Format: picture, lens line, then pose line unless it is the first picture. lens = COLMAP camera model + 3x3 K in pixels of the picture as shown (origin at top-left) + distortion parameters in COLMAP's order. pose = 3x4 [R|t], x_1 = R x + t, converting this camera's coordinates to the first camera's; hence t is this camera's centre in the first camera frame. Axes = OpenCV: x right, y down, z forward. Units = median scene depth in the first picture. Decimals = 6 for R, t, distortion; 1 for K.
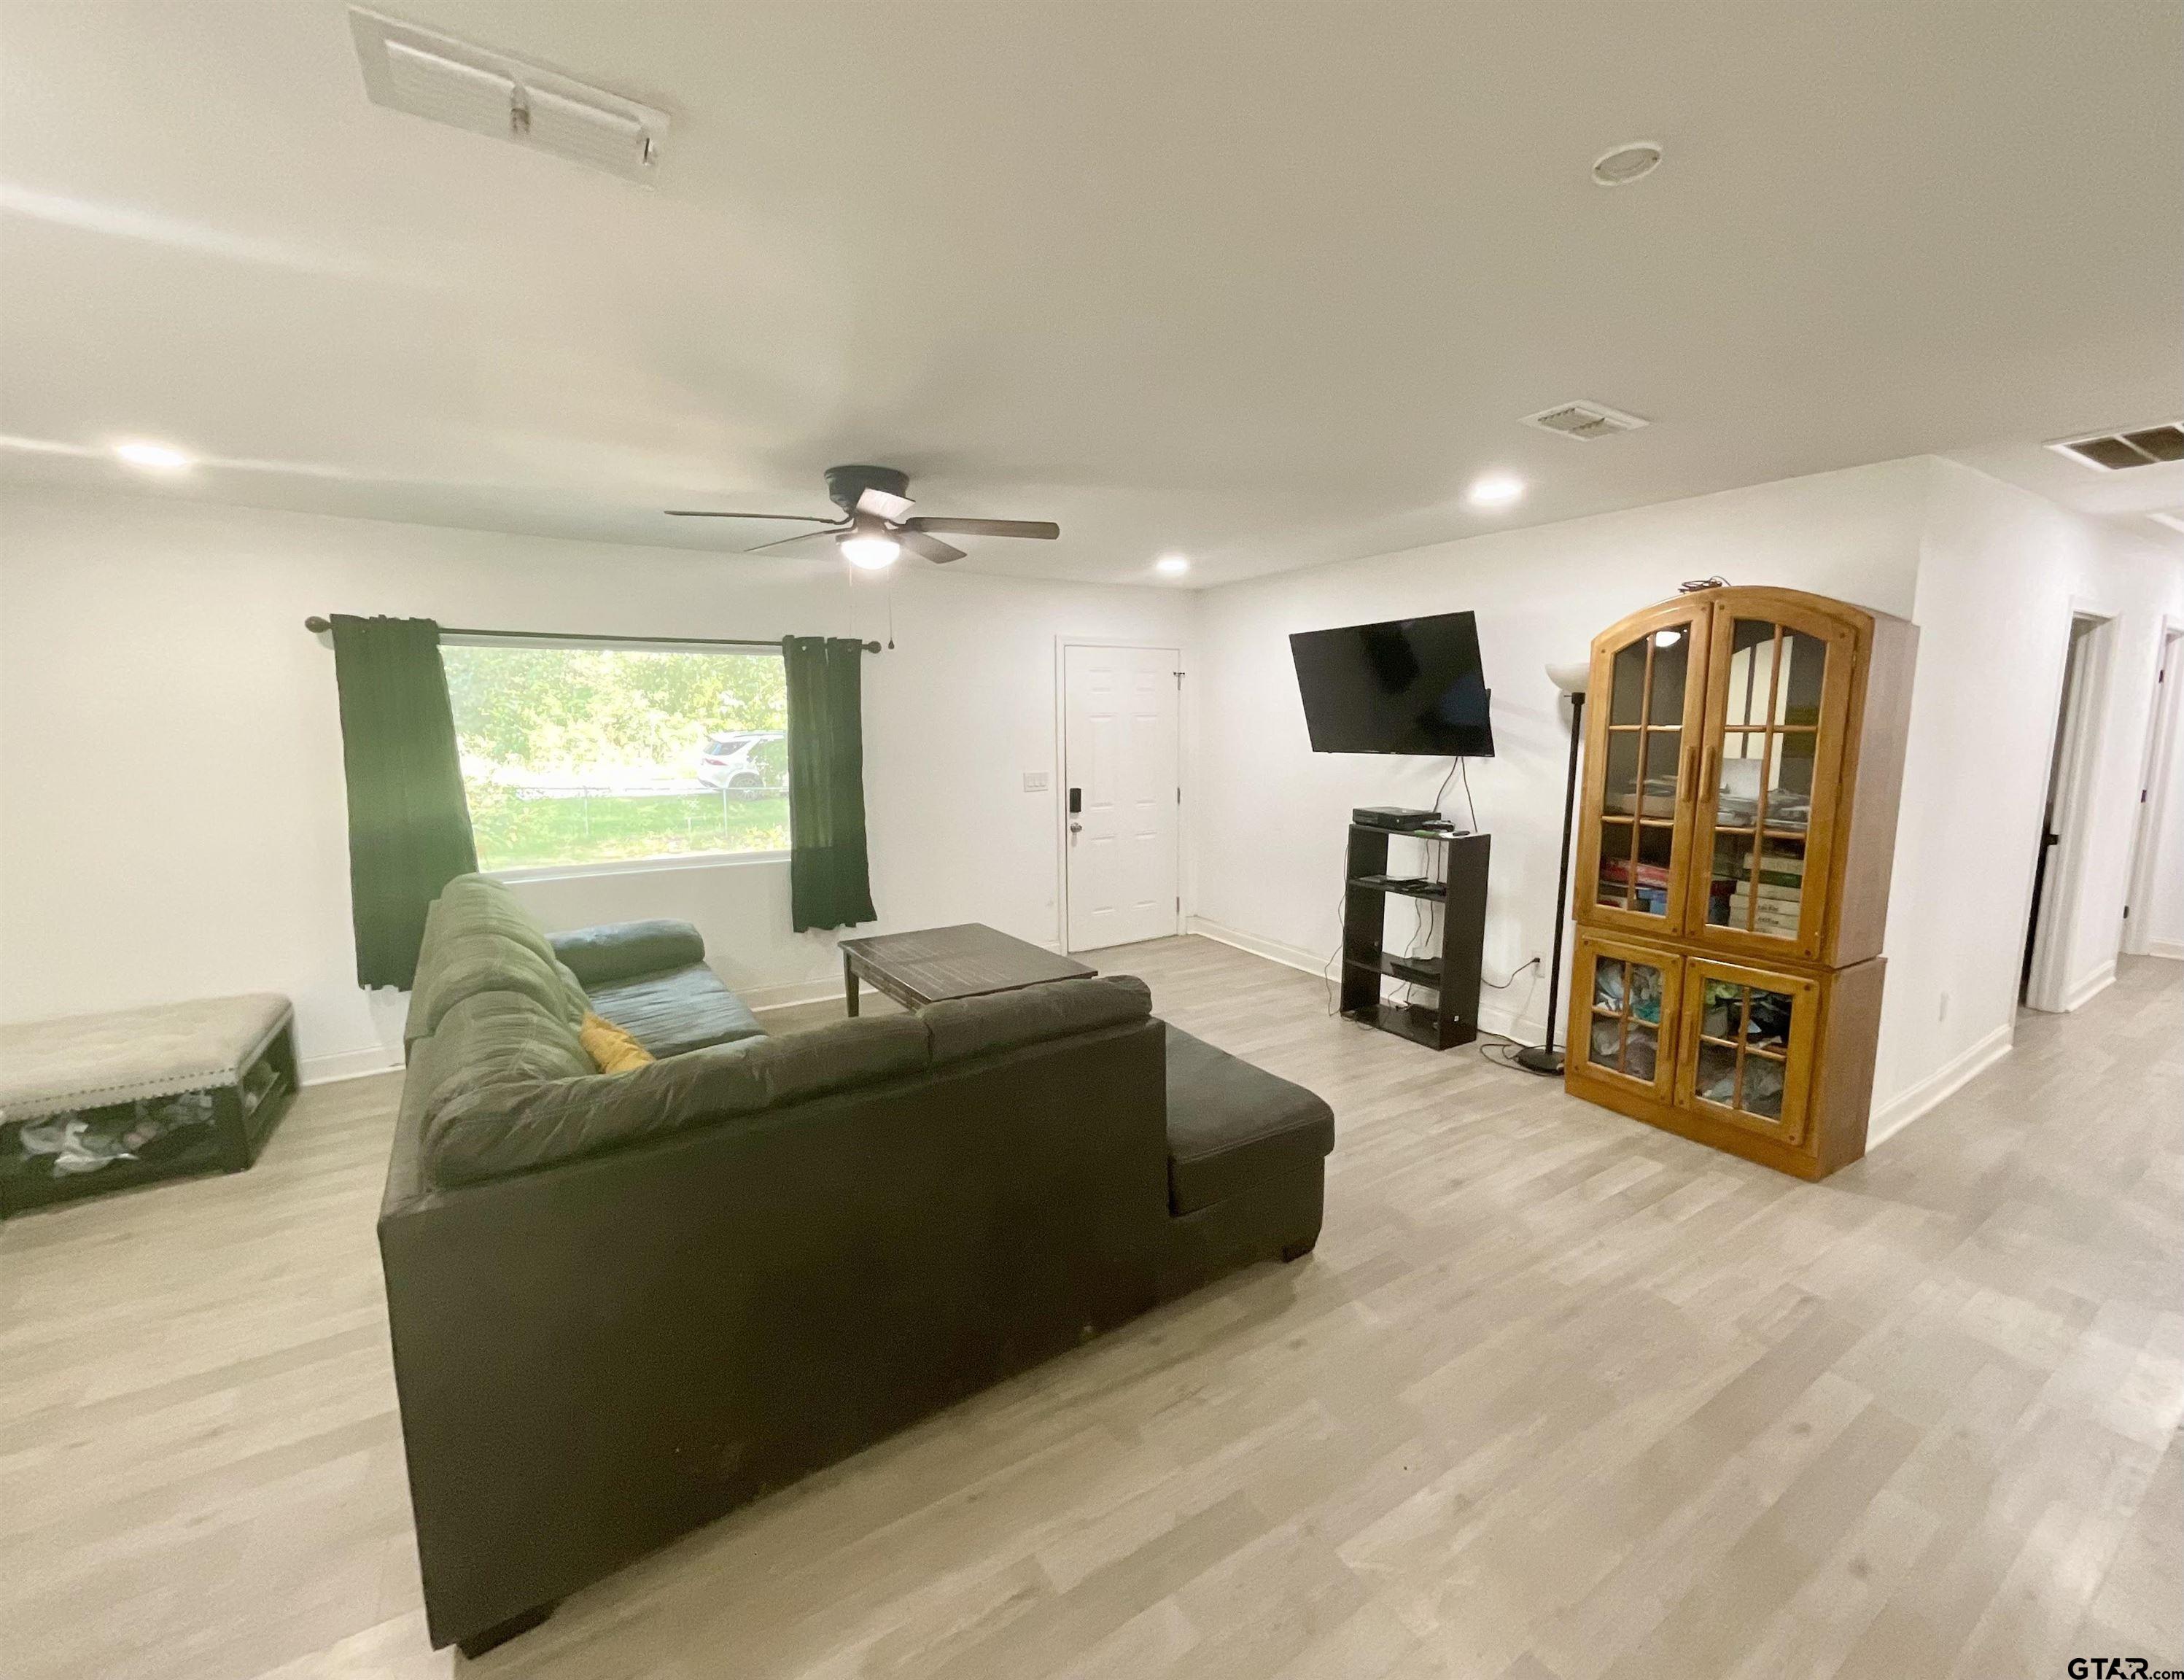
lens RADIAL K [[905.8, 0, 1100.2], [0, 905.8, 838.4], [0, 0, 1]] dist [-0.002638, -0.000384]
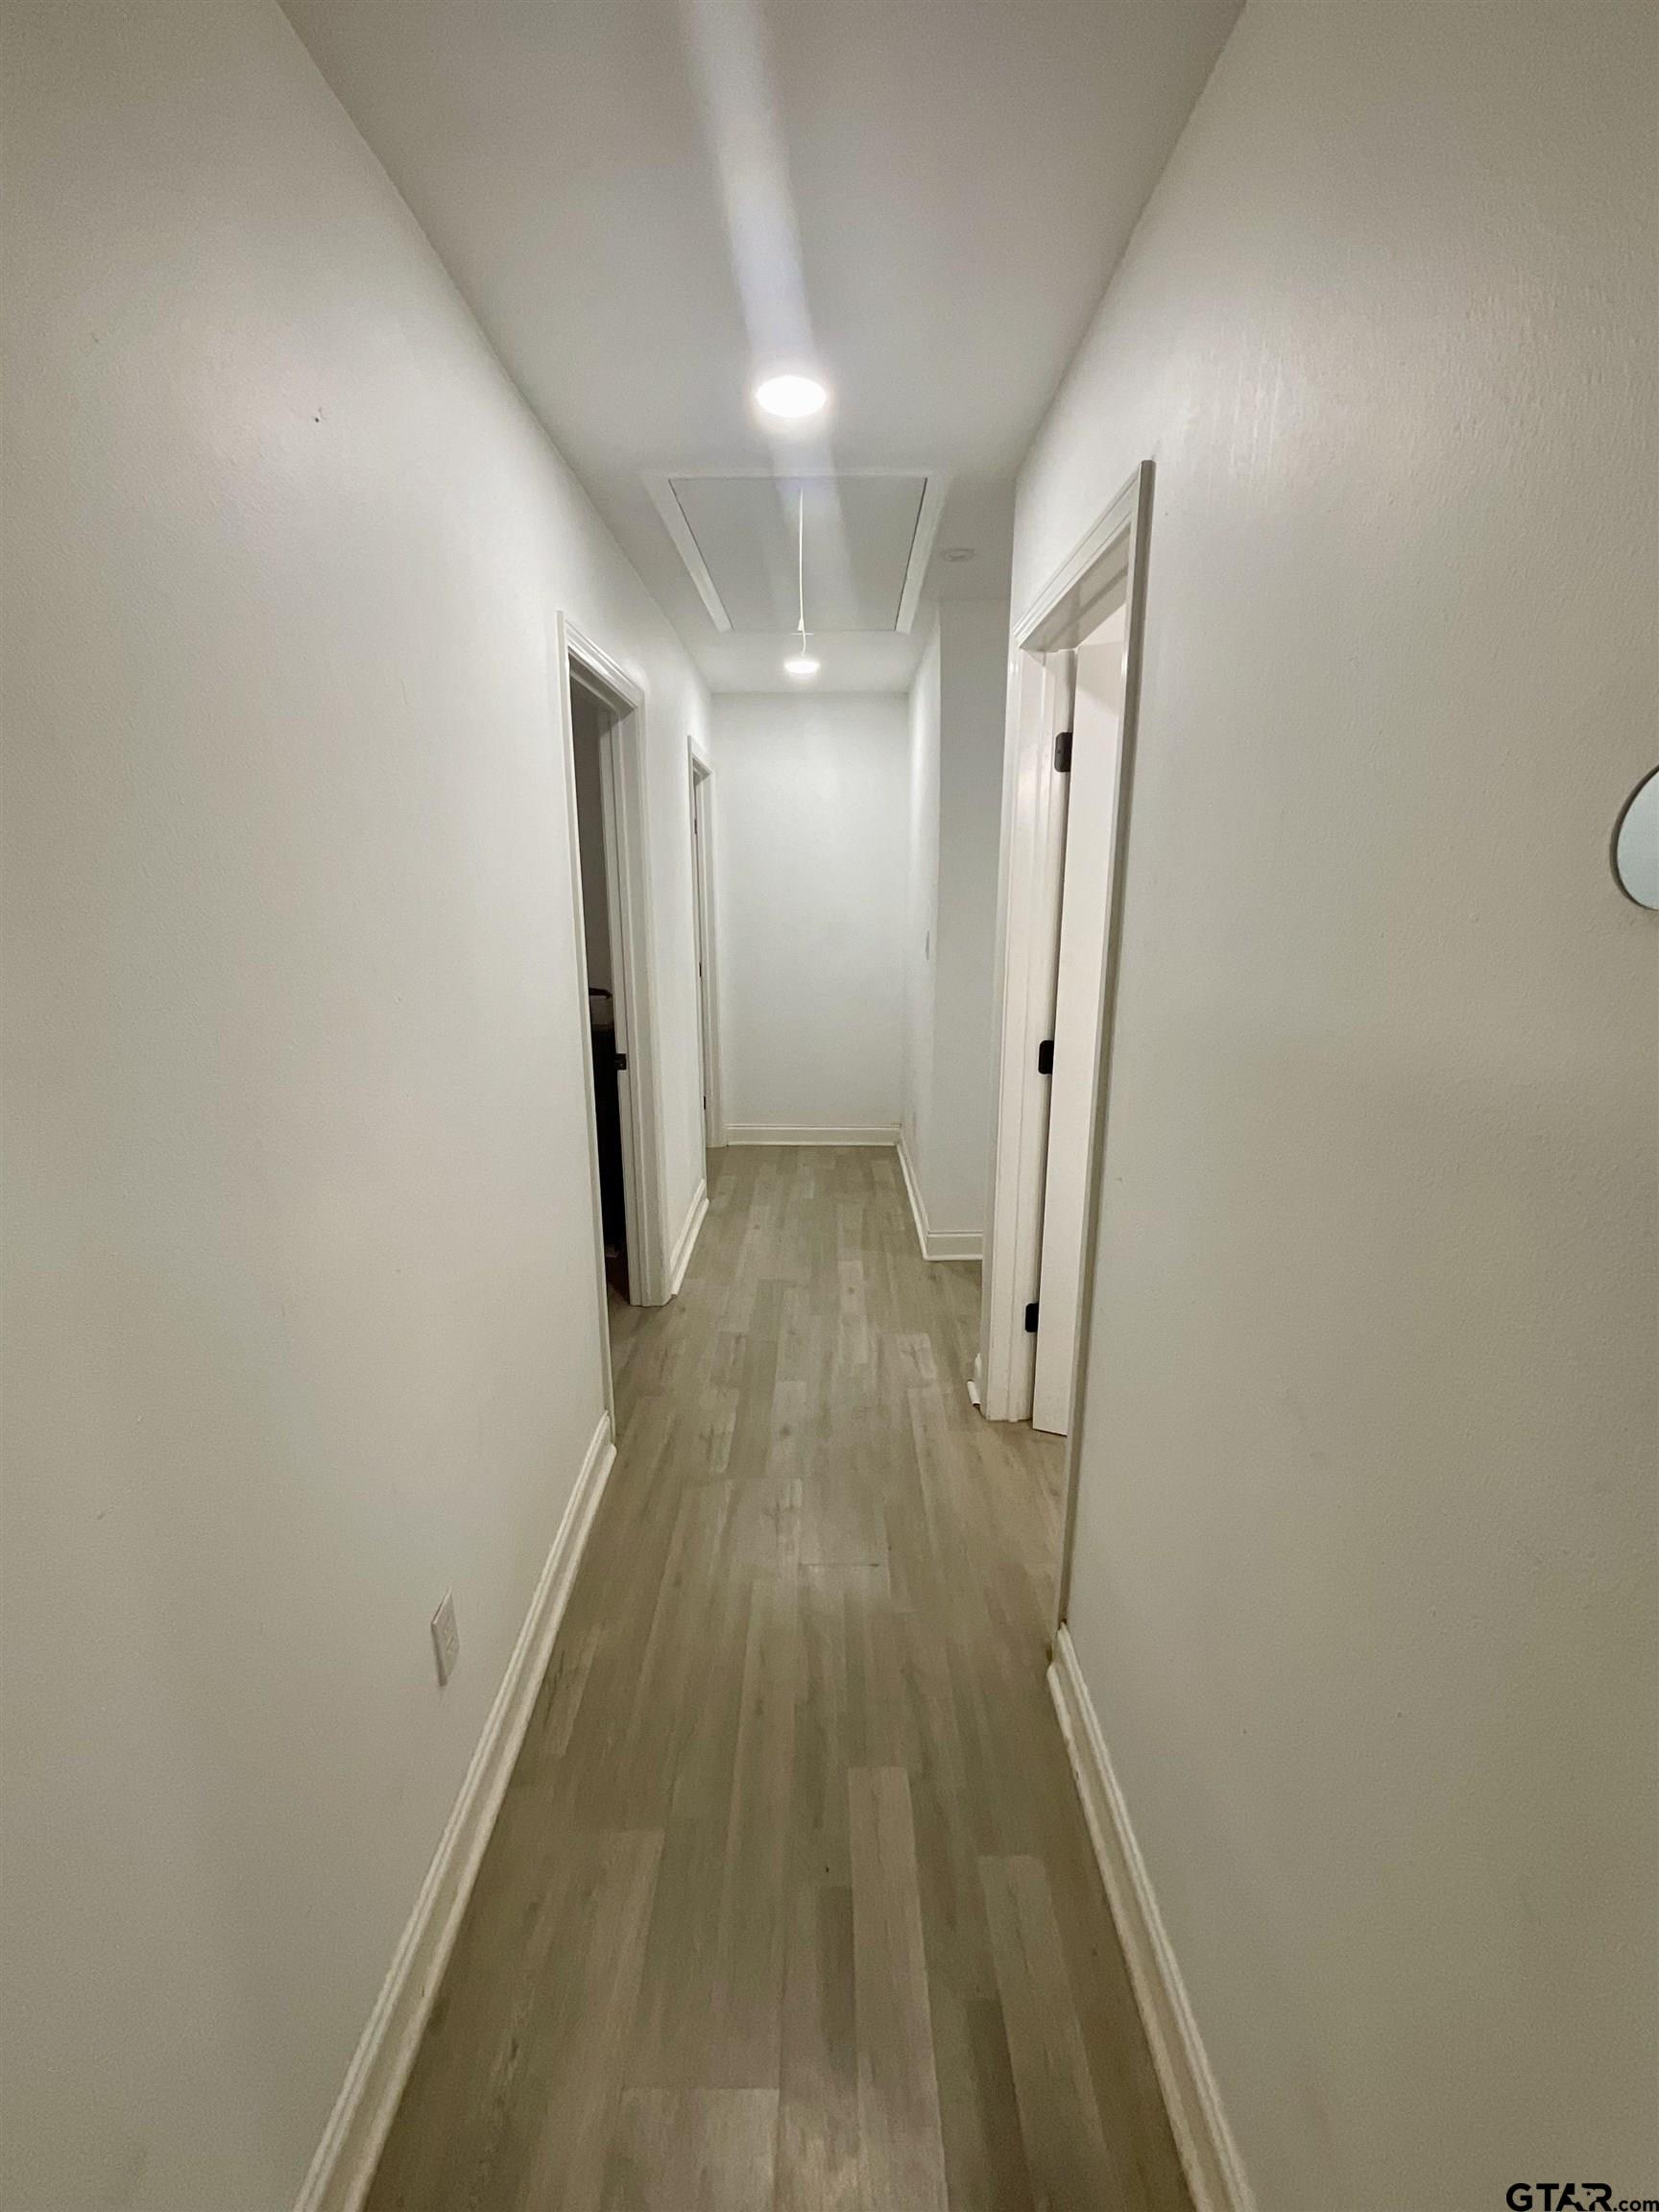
lens RADIAL K [[895.7, 0, 831.0], [0, 895.7, 1101.2], [0, 0, 1]] dist [-0.000188, 0.000749]
pose [[0.529609, -0.201745, 0.823901, 0.589895], [0.111261, 0.979435, 0.168311, -0.061135], [-0.840913, 0.002529, 0.541164, 0.516433]]
